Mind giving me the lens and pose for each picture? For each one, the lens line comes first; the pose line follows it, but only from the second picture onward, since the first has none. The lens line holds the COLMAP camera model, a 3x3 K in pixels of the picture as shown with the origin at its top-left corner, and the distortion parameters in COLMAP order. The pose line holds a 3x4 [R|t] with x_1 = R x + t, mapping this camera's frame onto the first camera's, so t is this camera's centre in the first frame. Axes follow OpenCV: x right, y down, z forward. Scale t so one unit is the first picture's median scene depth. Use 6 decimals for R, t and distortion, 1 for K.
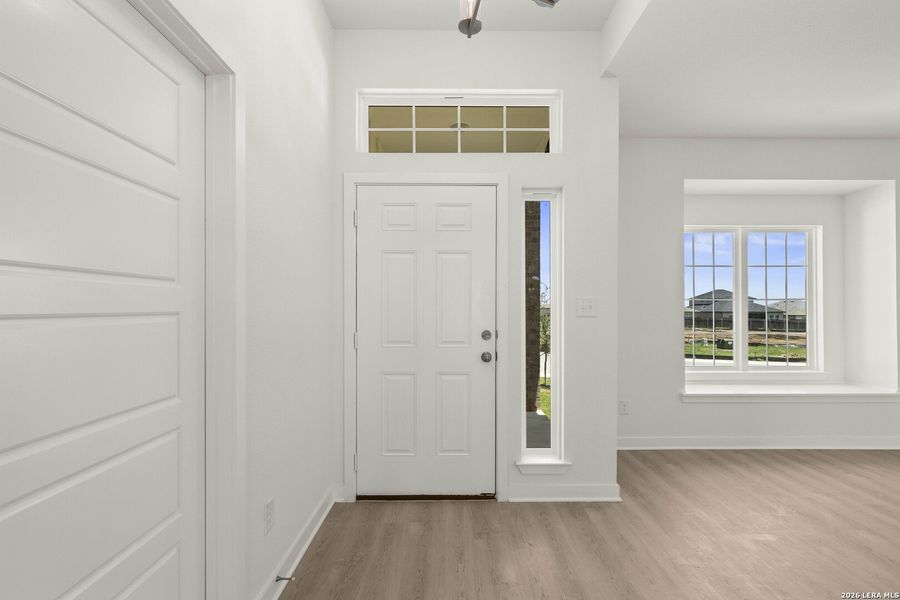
lens RADIAL K [[385.0, 0, 450.7], [0, 385.0, 311.5], [0, 0, 1]] dist [-0.003086, -0.000522]
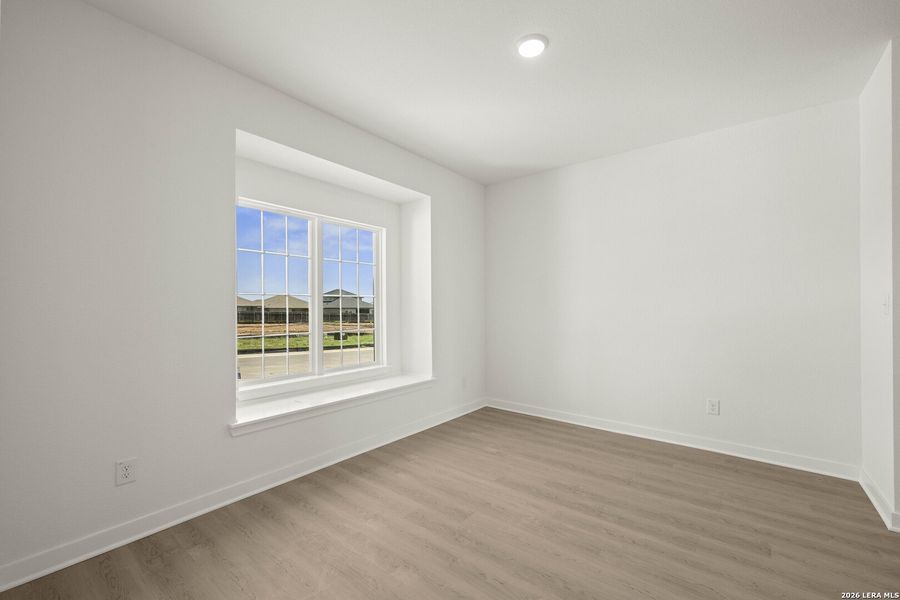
lens RADIAL K [[385.0, 0, 453.1], [0, 385.0, 308.5], [0, 0, 1]] dist [-0.003086, -0.000522]
pose [[0.619164, -0.002607, 0.785257, 0.309201], [0.001489, 0.999997, 0.002146, -0.004910], [-0.785260, -0.000160, 0.619166, 0.241534]]
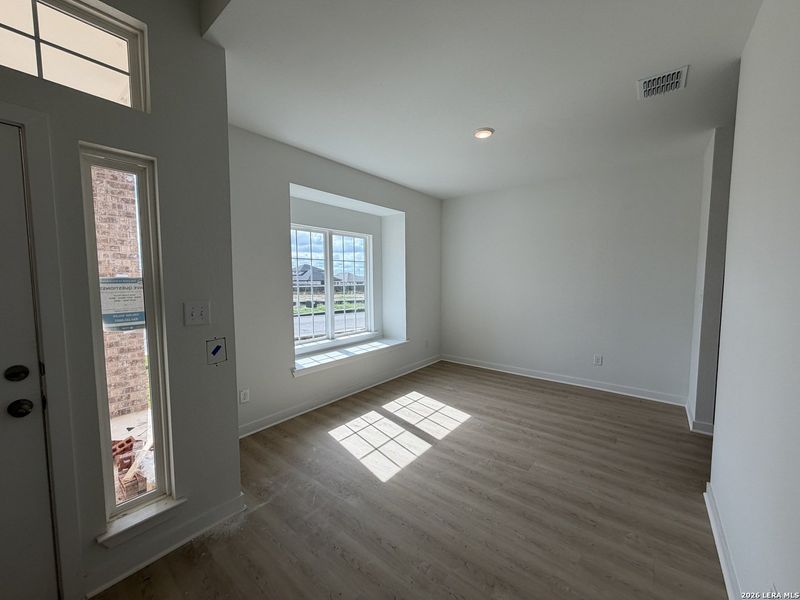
lens RADIAL K [[321.8, 0, 399.9], [0, 321.8, 303.5], [0, 0, 1]] dist [-0.002804, -0.000022]
pose [[0.629994, -0.058130, 0.774421, 0.063434], [0.004270, 0.997439, 0.071397, -0.060574], [-0.776588, -0.041673, 0.628629, 0.148647]]
